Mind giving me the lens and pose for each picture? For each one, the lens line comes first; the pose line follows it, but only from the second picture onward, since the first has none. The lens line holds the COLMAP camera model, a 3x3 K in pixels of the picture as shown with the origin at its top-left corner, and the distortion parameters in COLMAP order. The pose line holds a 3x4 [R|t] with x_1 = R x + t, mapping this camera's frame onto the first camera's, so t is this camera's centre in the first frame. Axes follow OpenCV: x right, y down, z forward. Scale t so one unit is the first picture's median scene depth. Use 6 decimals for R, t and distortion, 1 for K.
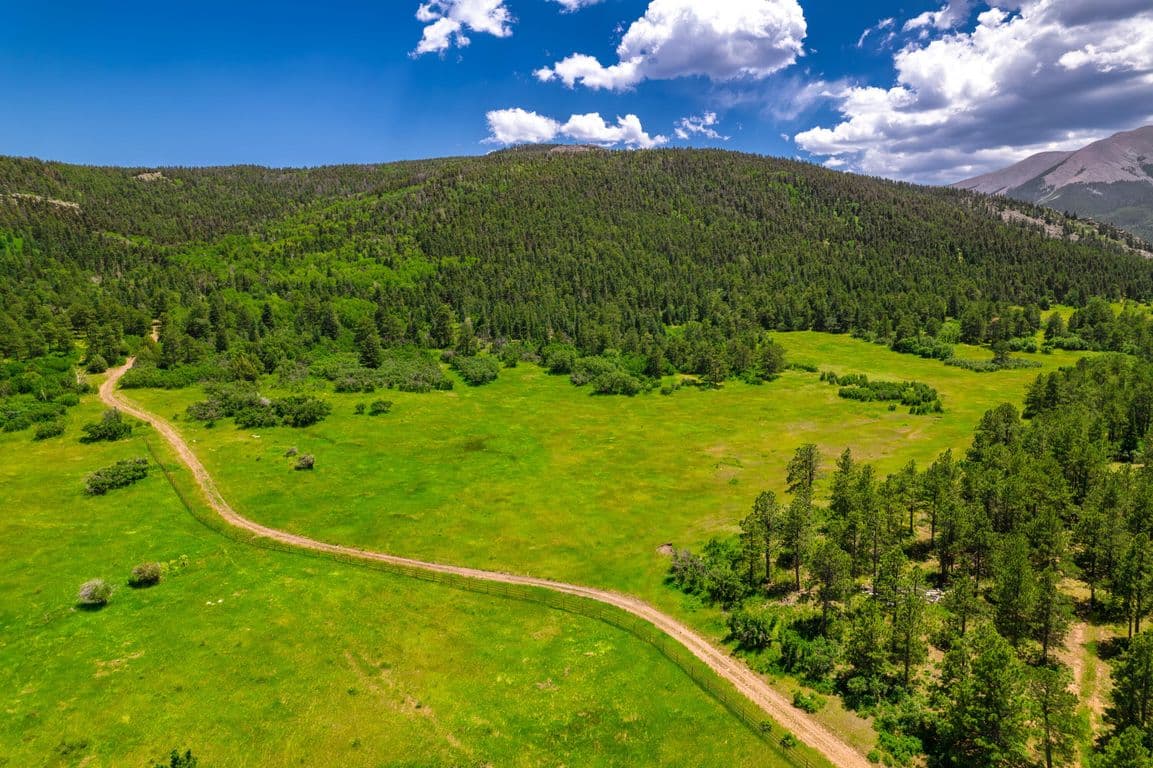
lens RADIAL K [[757.9, 0, 578.8], [0, 757.9, 381.7], [0, 0, 1]] dist [-0.070924, 0.082846]
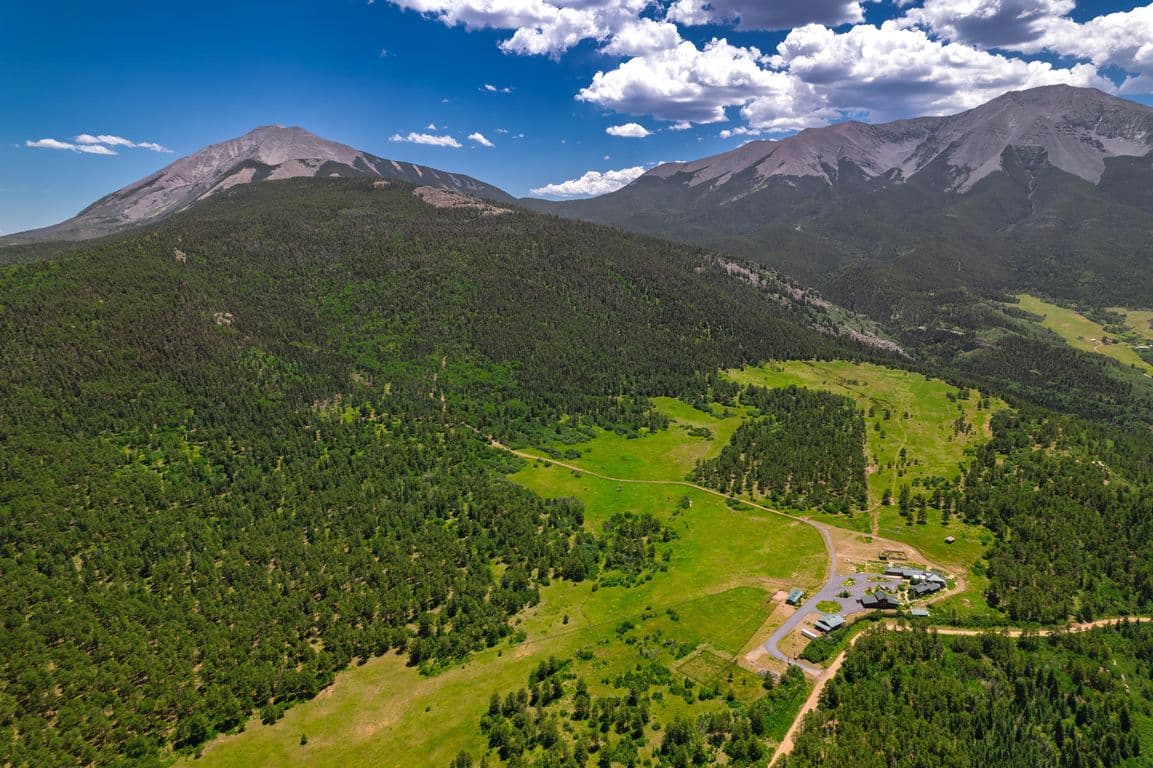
lens RADIAL K [[757.9, 0, 578.8], [0, 757.9, 381.7], [0, 0, 1]] dist [-0.070924, 0.082846]
pose [[0.949487, -0.055661, 0.308830, -0.364002], [0.030051, 0.995748, 0.087075, -0.161225], [-0.312363, -0.073396, 0.947123, -0.659451]]
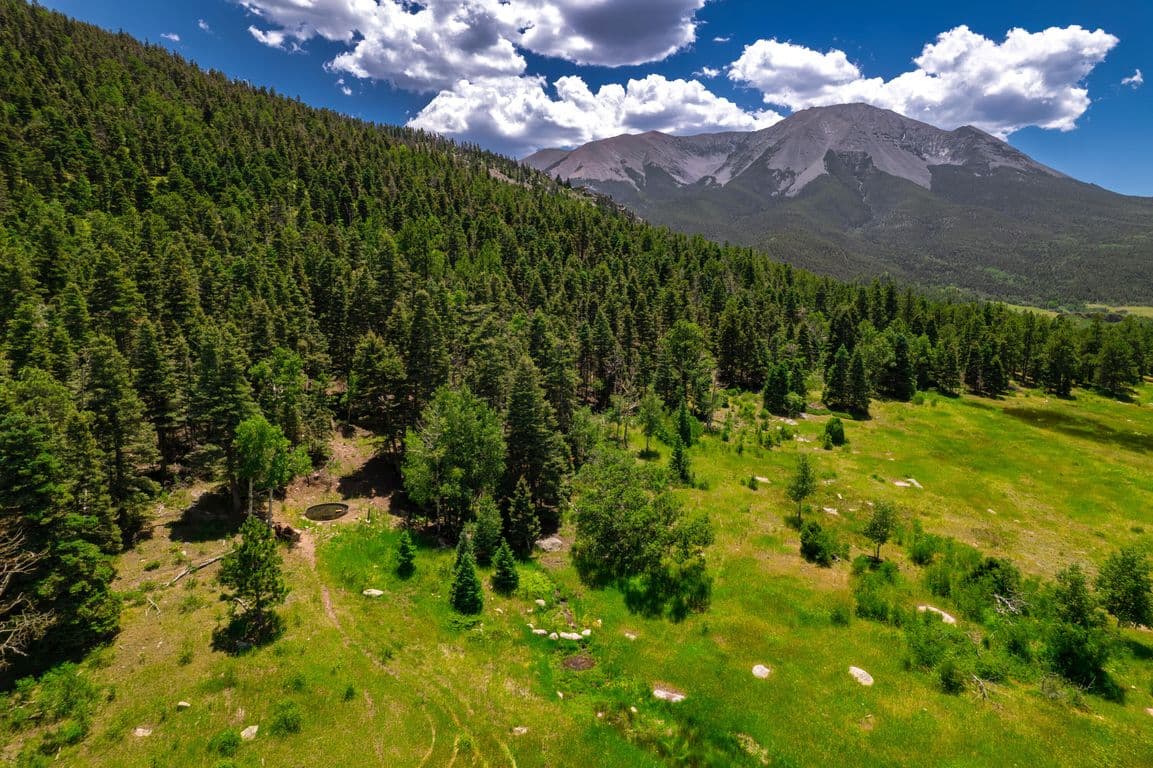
lens RADIAL K [[757.9, 0, 578.8], [0, 757.9, 381.7], [0, 0, 1]] dist [-0.070924, 0.082846]
pose [[0.837387, -0.064216, 0.542826, 0.350631], [0.054979, 0.997934, 0.033242, -0.073595], [-0.543839, 0.002008, 0.839187, 0.508633]]
